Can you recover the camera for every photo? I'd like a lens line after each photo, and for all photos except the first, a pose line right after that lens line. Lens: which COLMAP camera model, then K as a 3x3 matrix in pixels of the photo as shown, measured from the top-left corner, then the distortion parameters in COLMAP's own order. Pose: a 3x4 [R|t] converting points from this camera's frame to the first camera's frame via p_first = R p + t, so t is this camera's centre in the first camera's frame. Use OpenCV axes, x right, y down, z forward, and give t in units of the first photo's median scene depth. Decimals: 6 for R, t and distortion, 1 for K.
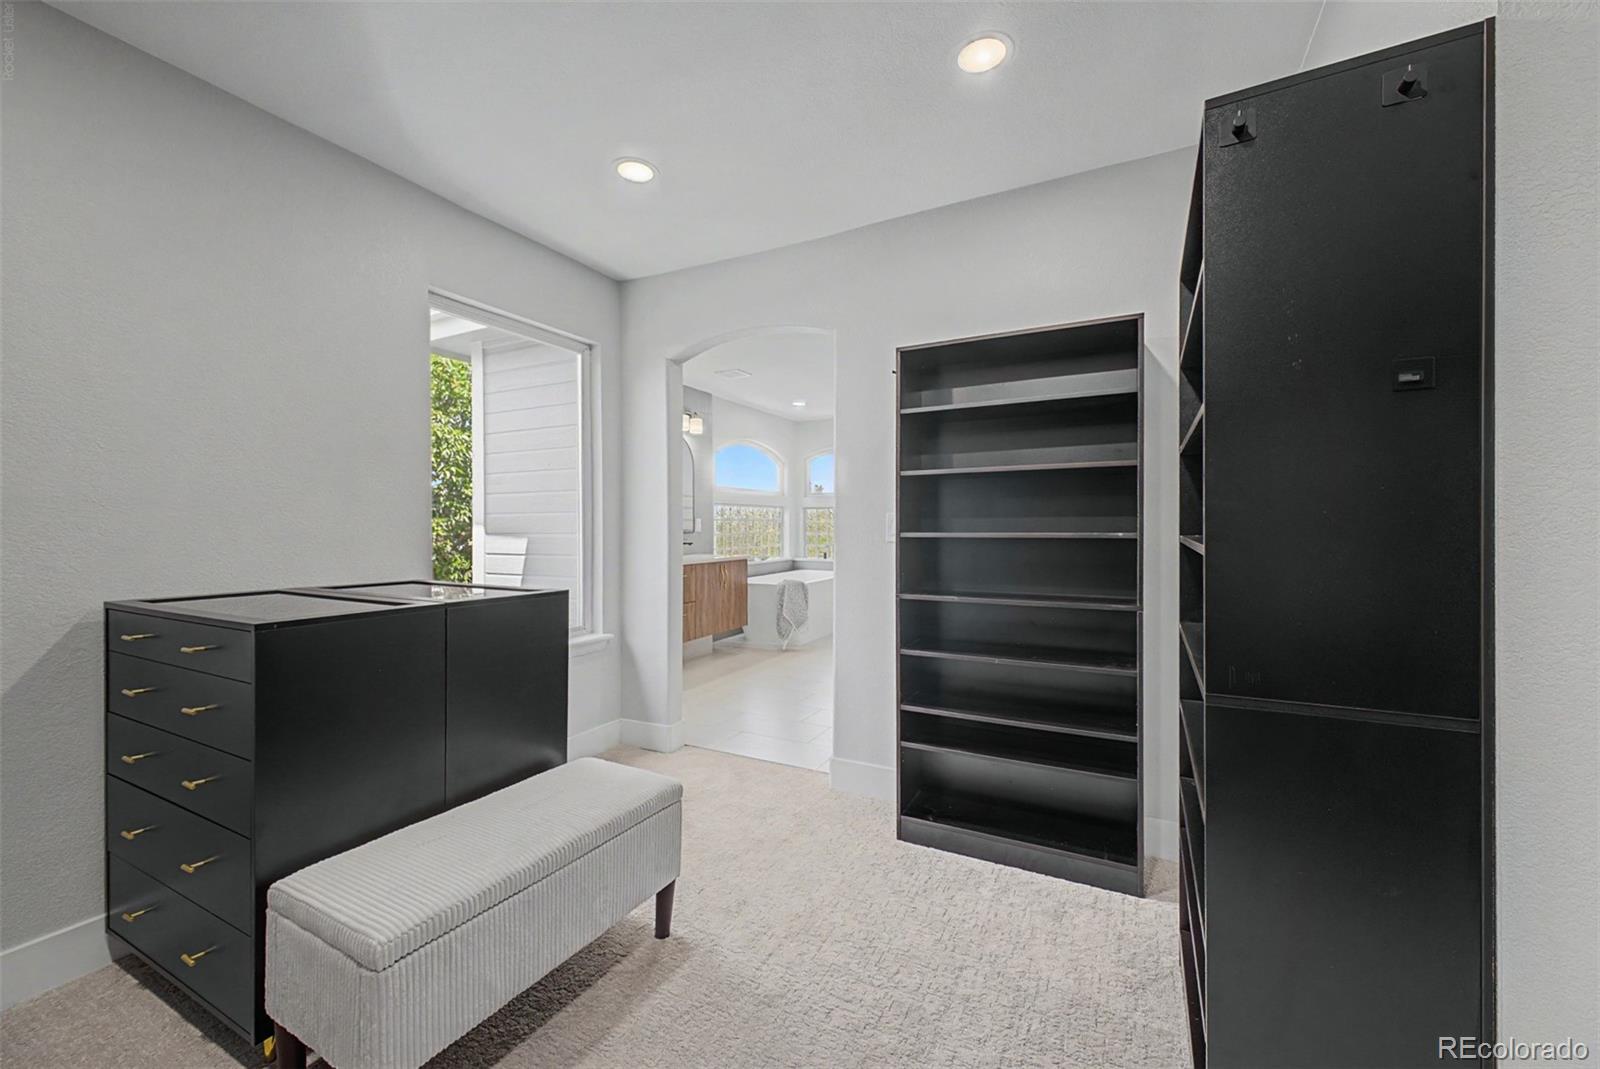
lens RADIAL K [[630.5, 0, 796.6], [0, 630.5, 529.4], [0, 0, 1]] dist [0.006003, -0.001176]
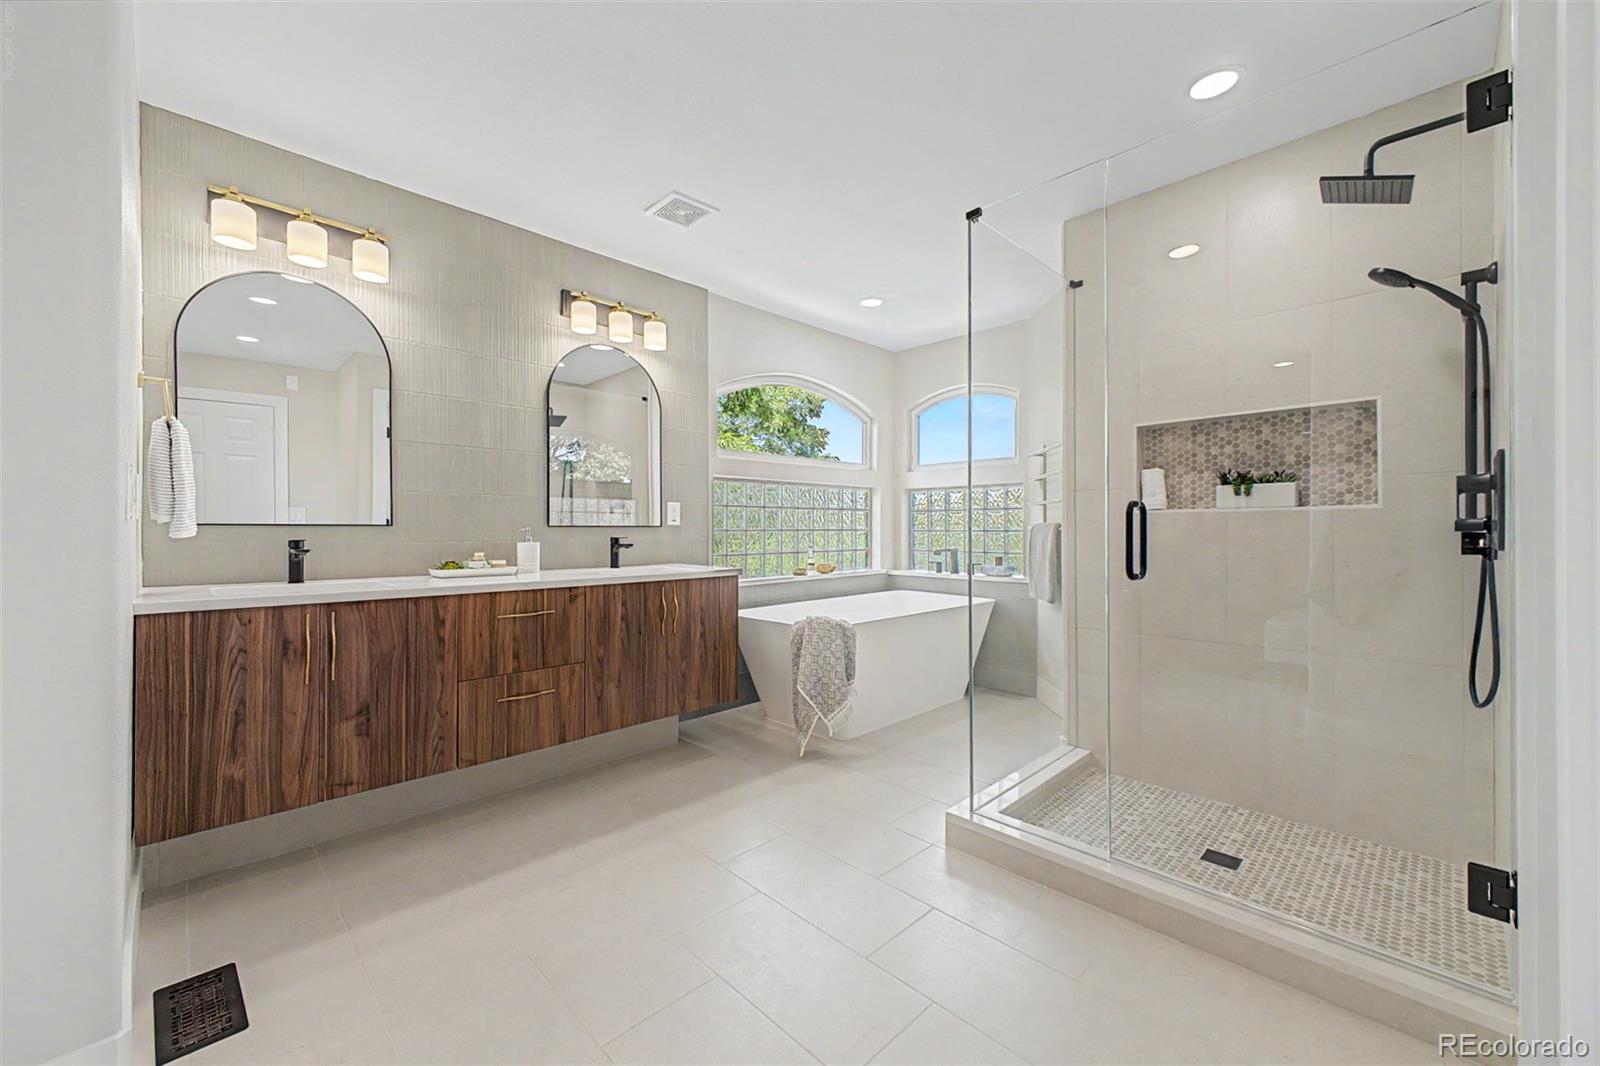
lens RADIAL K [[630.5, 0, 798.9], [0, 630.5, 530.9], [0, 0, 1]] dist [0.006003, -0.001176]
pose [[0.950420, -0.007530, -0.310878, 0.110200], [0.005460, 0.999957, -0.007530, 0.011533], [0.310921, 0.005459, 0.950420, 0.409455]]
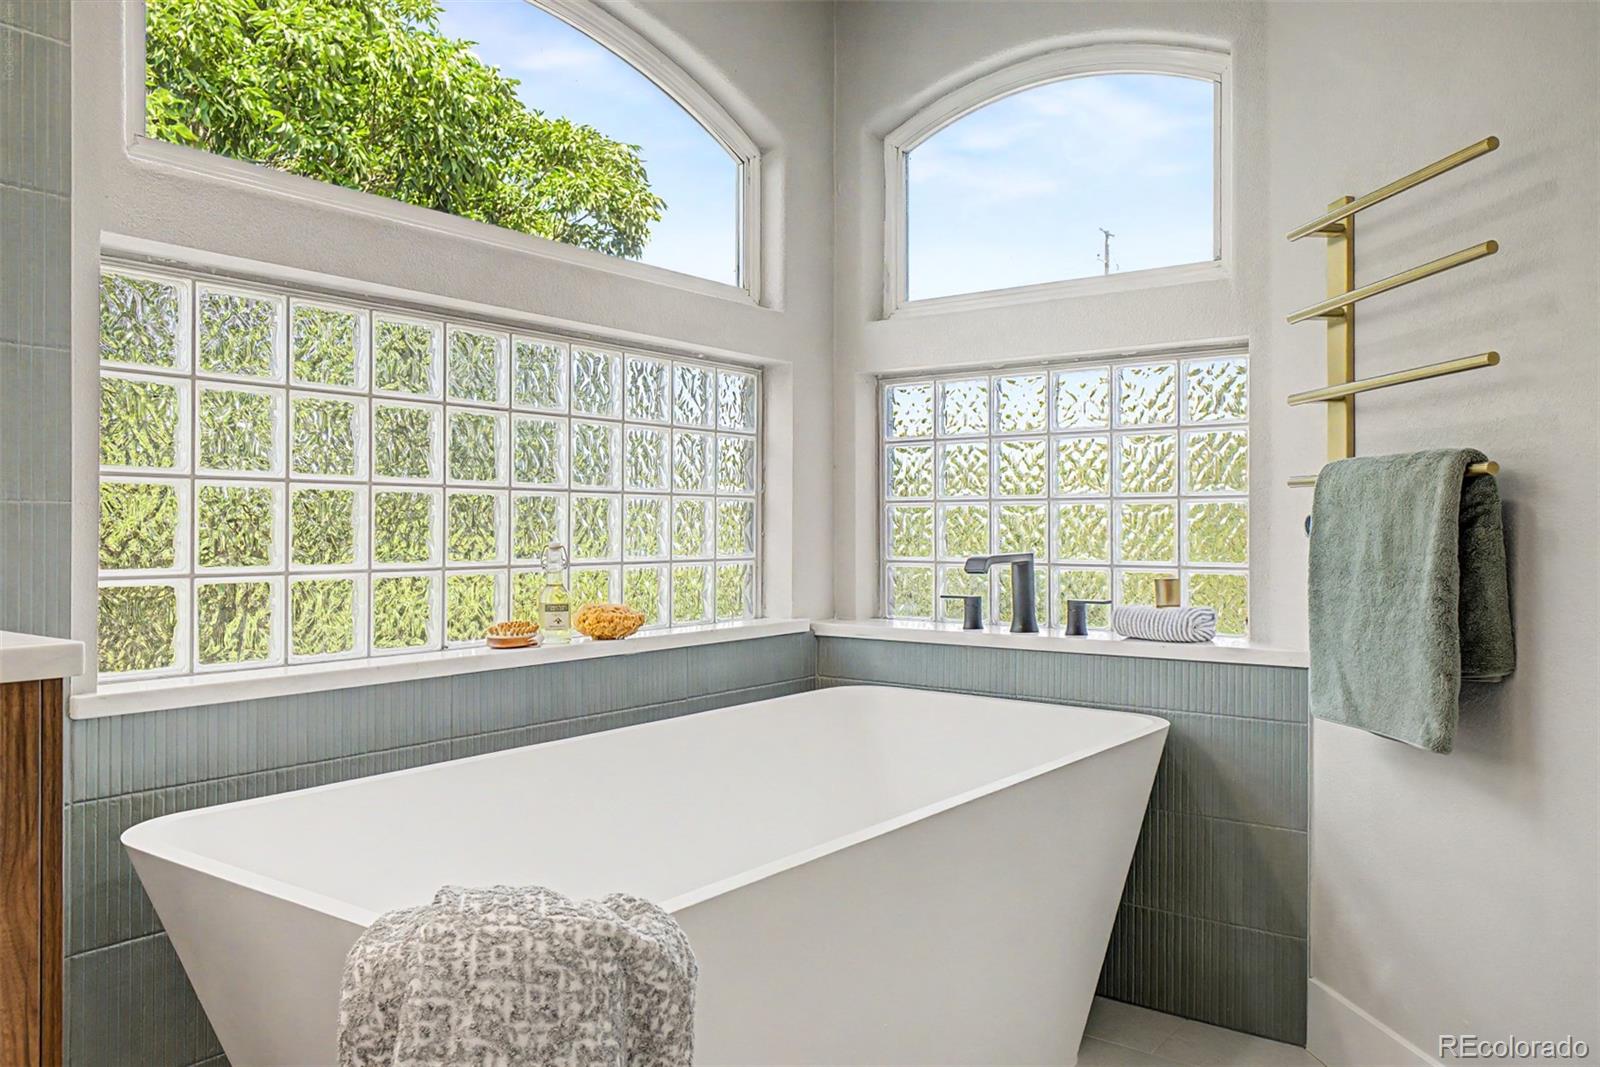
lens RADIAL K [[1217.4, 0, 800.1], [0, 1217.4, 536.2], [0, 0, 1]] dist [0.005797, 0.000725]
pose [[0.986014, -0.006135, -0.166547, 0.057363], [0.005421, 0.999974, -0.004741, 0.021014], [0.166572, 0.003772, 0.986022, 0.658195]]
